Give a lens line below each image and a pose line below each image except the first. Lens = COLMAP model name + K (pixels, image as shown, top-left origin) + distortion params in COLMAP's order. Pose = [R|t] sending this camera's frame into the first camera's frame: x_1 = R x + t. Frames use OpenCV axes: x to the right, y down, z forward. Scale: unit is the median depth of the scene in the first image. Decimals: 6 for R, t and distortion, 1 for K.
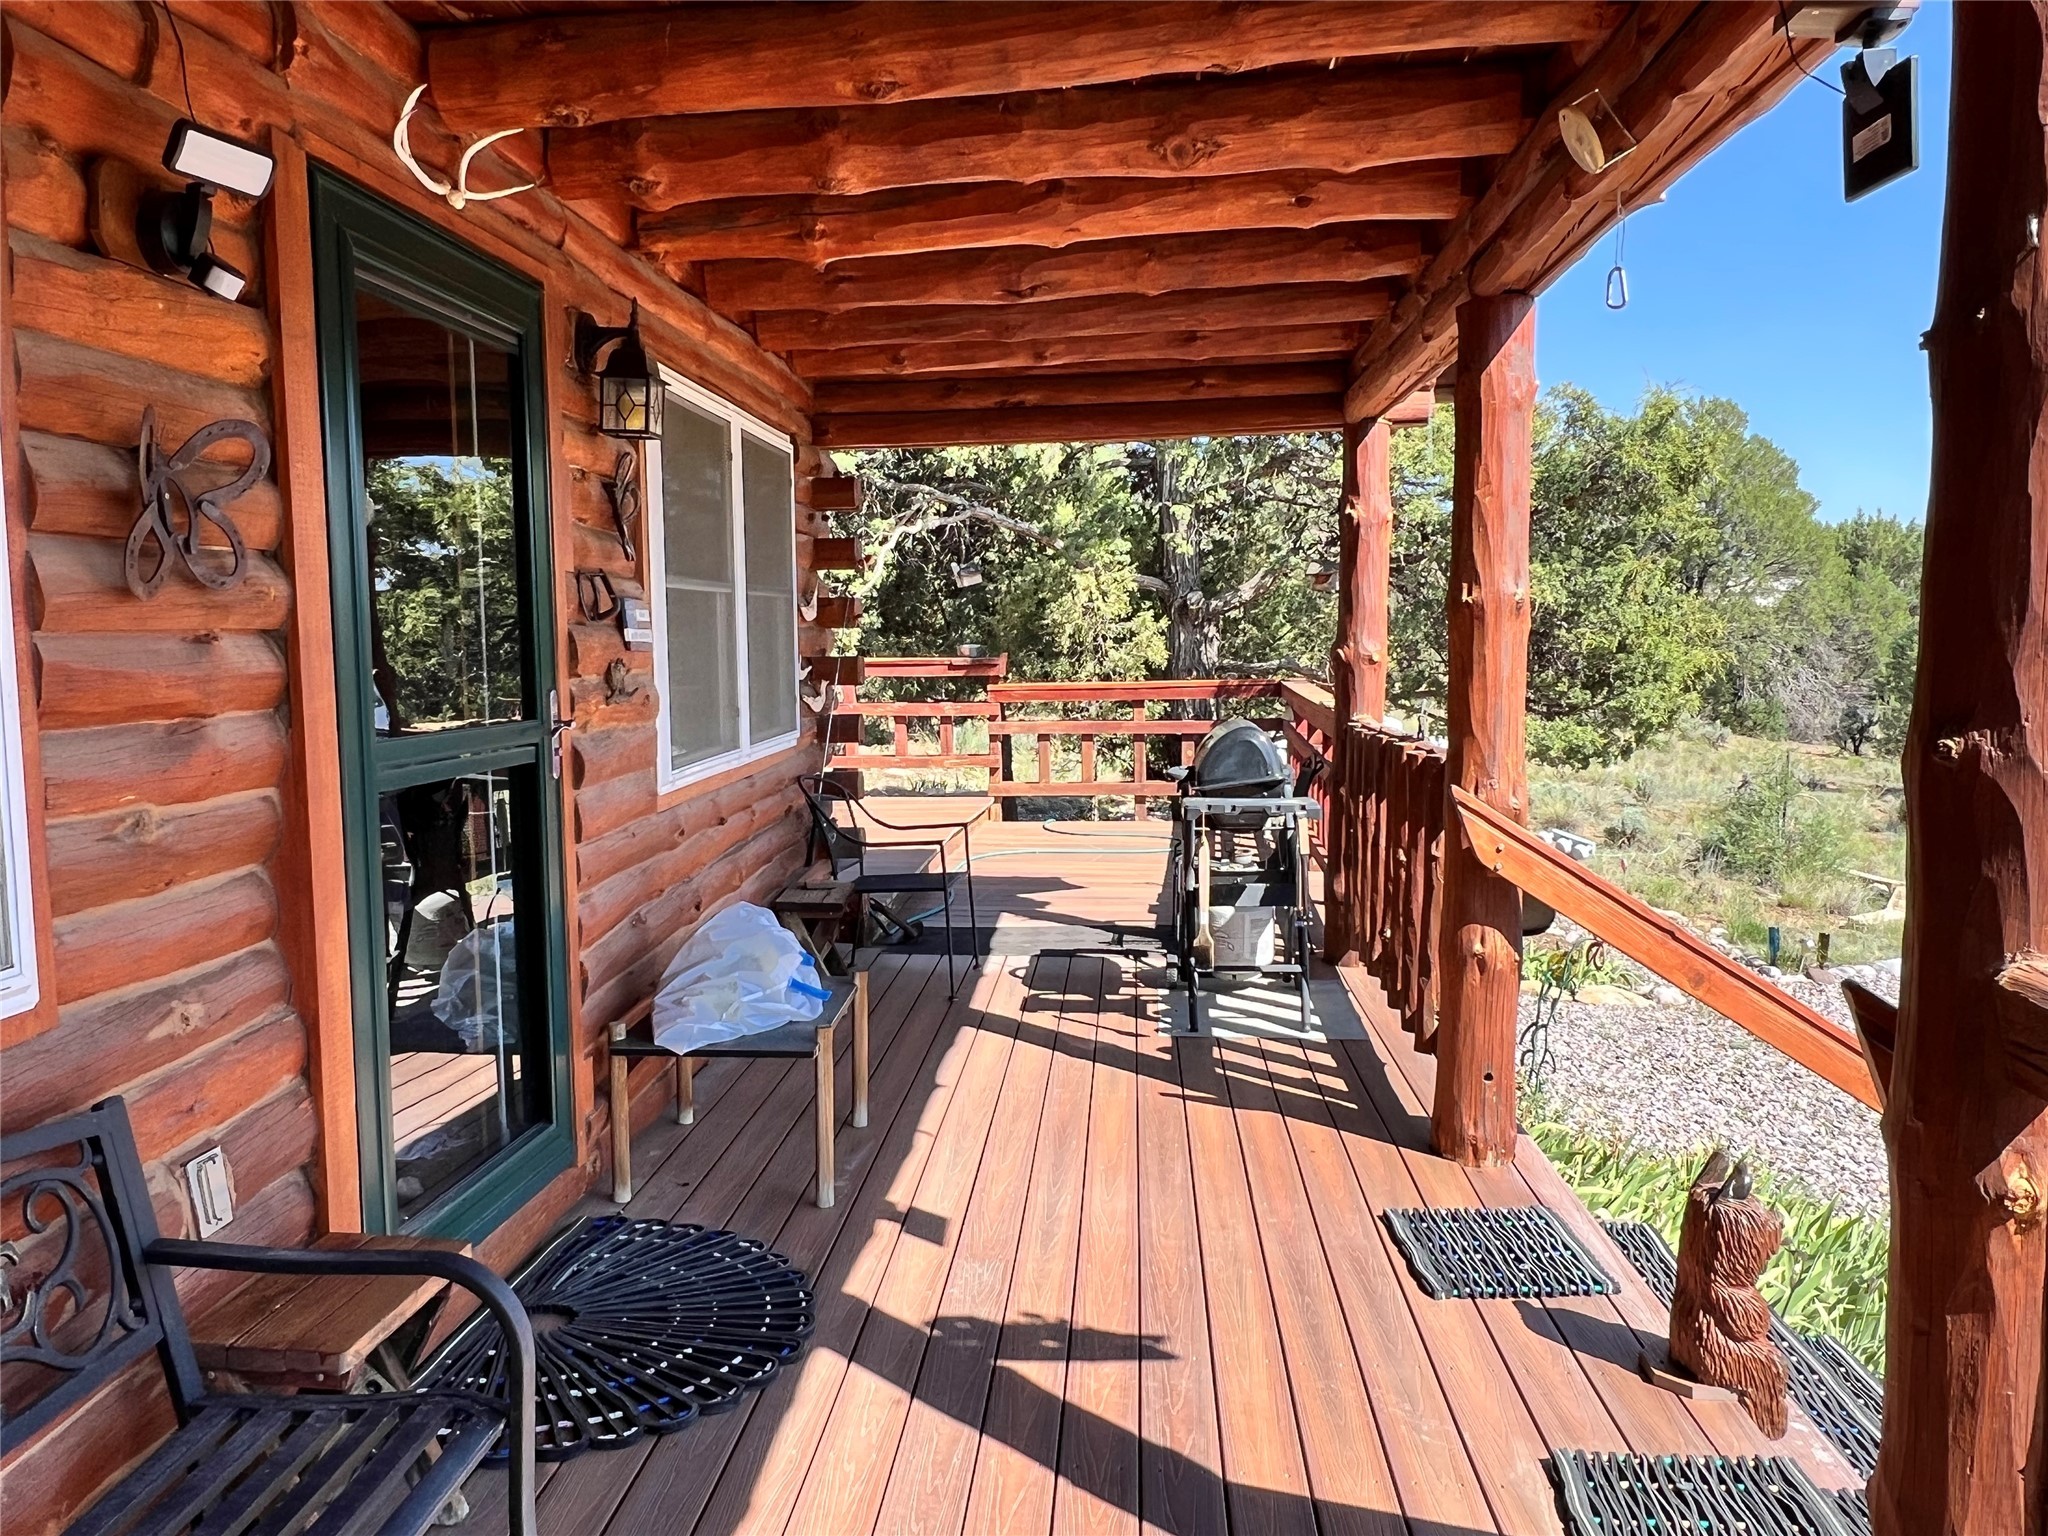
lens RADIAL K [[1490.5, 0, 1024.0], [0, 1490.5, 768.0], [0, 0, 1]] dist [0.012275, 0.003682]
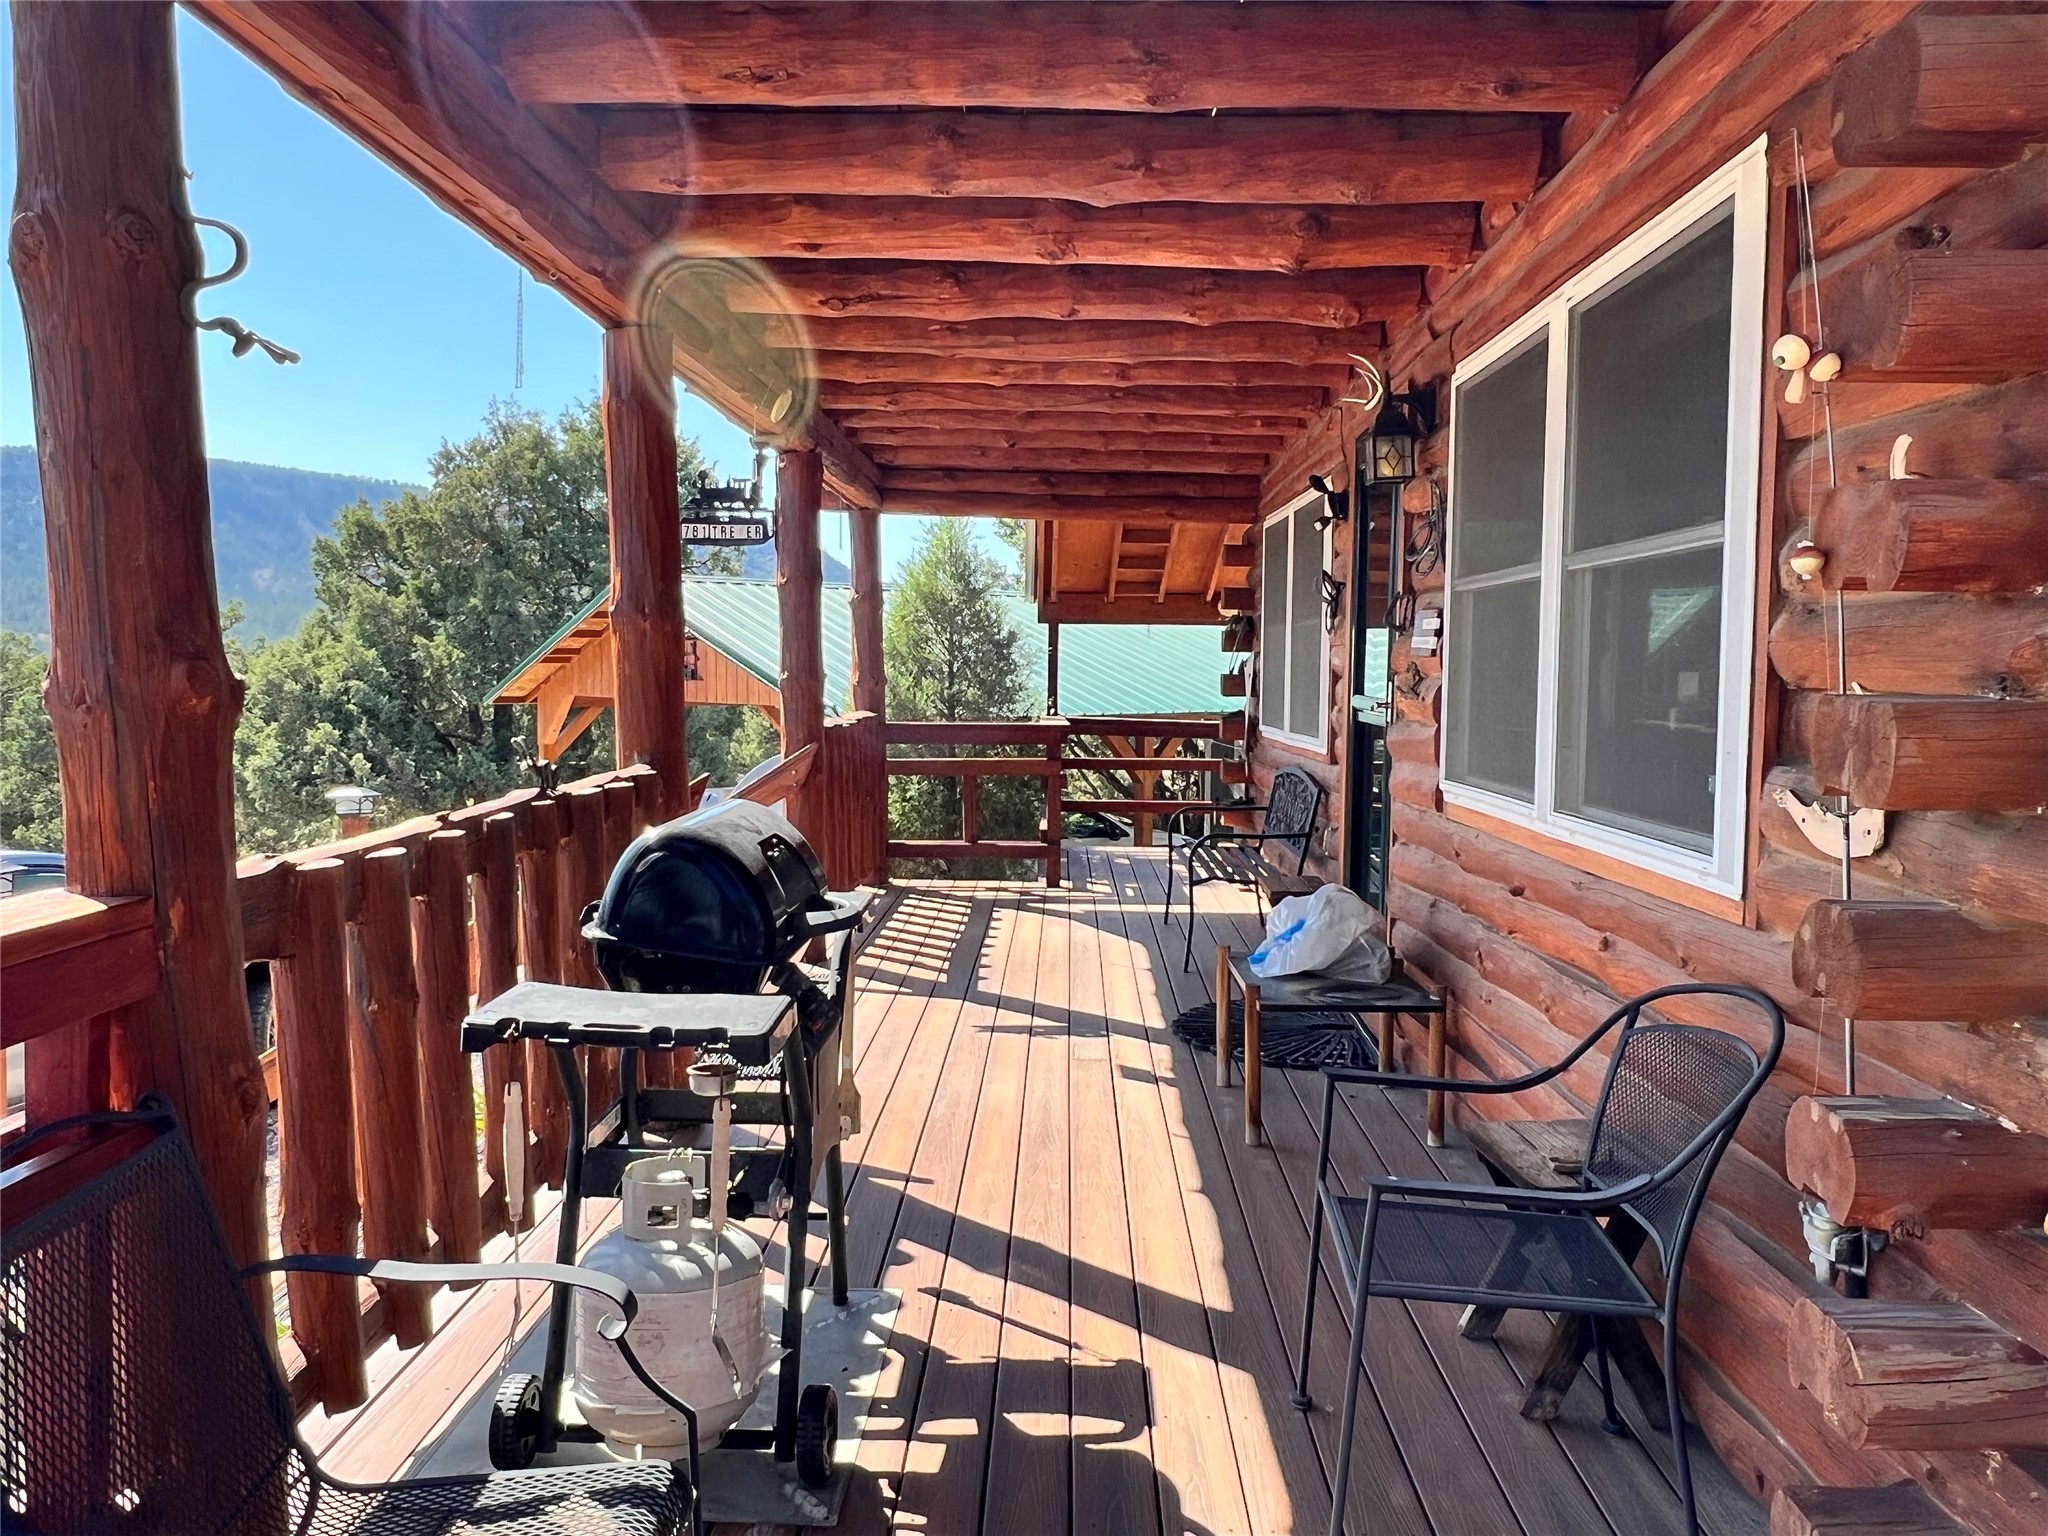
lens RADIAL K [[1490.5, 0, 1024.0], [0, 1490.5, 768.0], [0, 0, 1]] dist [0.012275, 0.003682]
pose [[-0.999098, 0.004607, -0.042211, 0.074402], [-0.002067, 0.987642, 0.156712, -0.146750], [0.042412, 0.156658, -0.986742, 1.797145]]
